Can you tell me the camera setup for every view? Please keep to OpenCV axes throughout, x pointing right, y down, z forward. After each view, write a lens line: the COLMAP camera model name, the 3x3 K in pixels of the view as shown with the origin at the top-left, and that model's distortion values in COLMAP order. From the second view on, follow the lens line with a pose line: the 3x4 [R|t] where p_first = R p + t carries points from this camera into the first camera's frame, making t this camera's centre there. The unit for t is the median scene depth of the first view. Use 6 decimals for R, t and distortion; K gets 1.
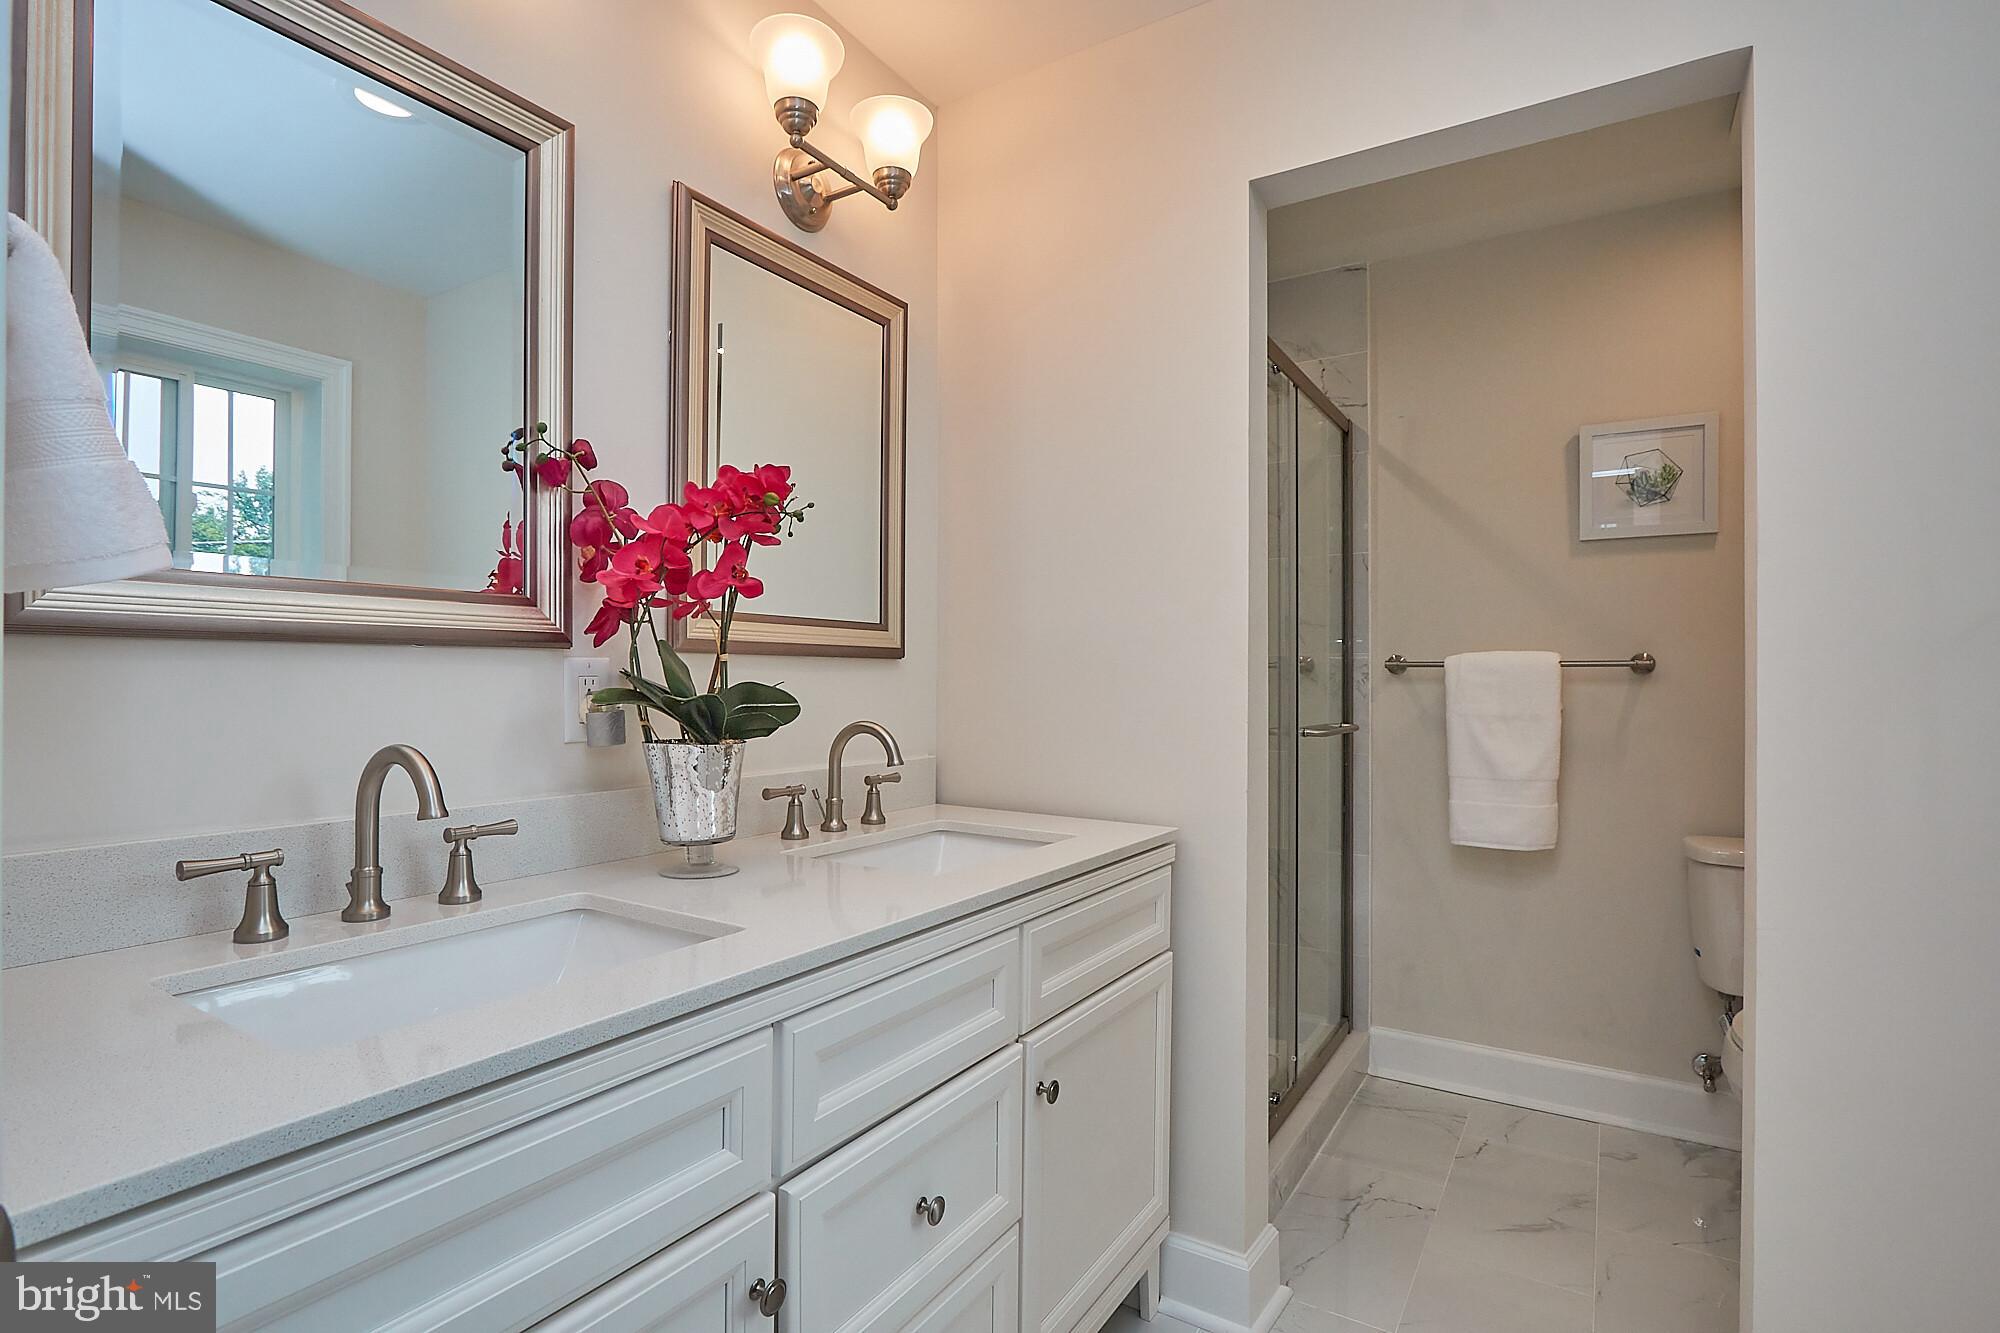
lens RADIAL K [[931.1, 0, 1021.1], [0, 931.1, 665.3], [0, 0, 1]] dist [-0.017888, 0.003126]
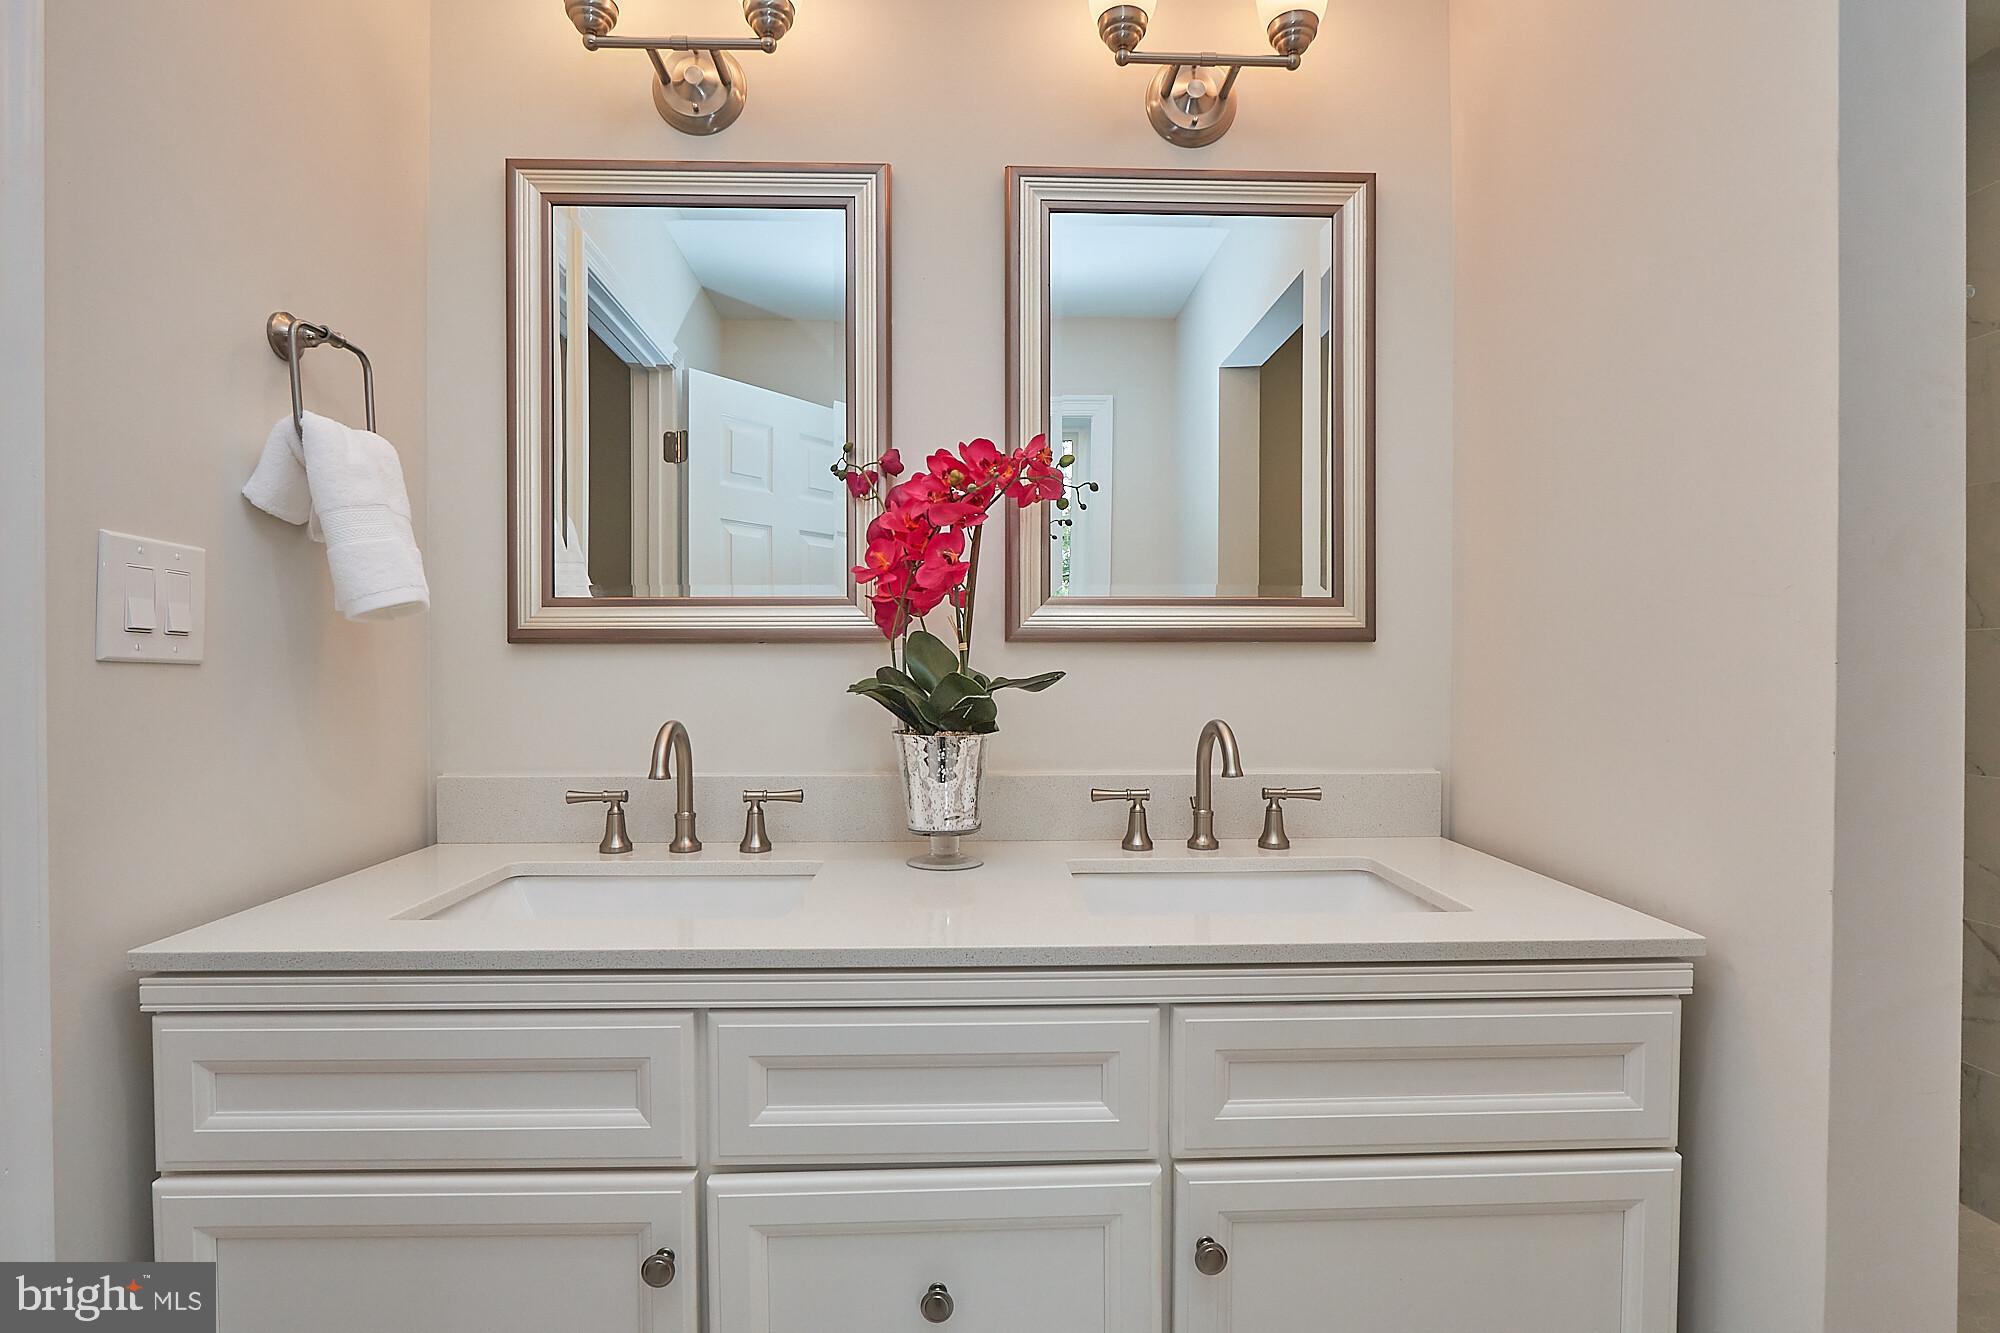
lens RADIAL K [[931.1, 0, 1000.0], [0, 931.1, 685.5], [0, 0, 1]] dist [-0.017888, 0.003126]
pose [[0.569259, 0.000359, -0.822158, 0.496632], [0.016686, 0.999789, 0.011989, 0.021598], [0.821989, -0.020543, 0.569133, 0.474407]]
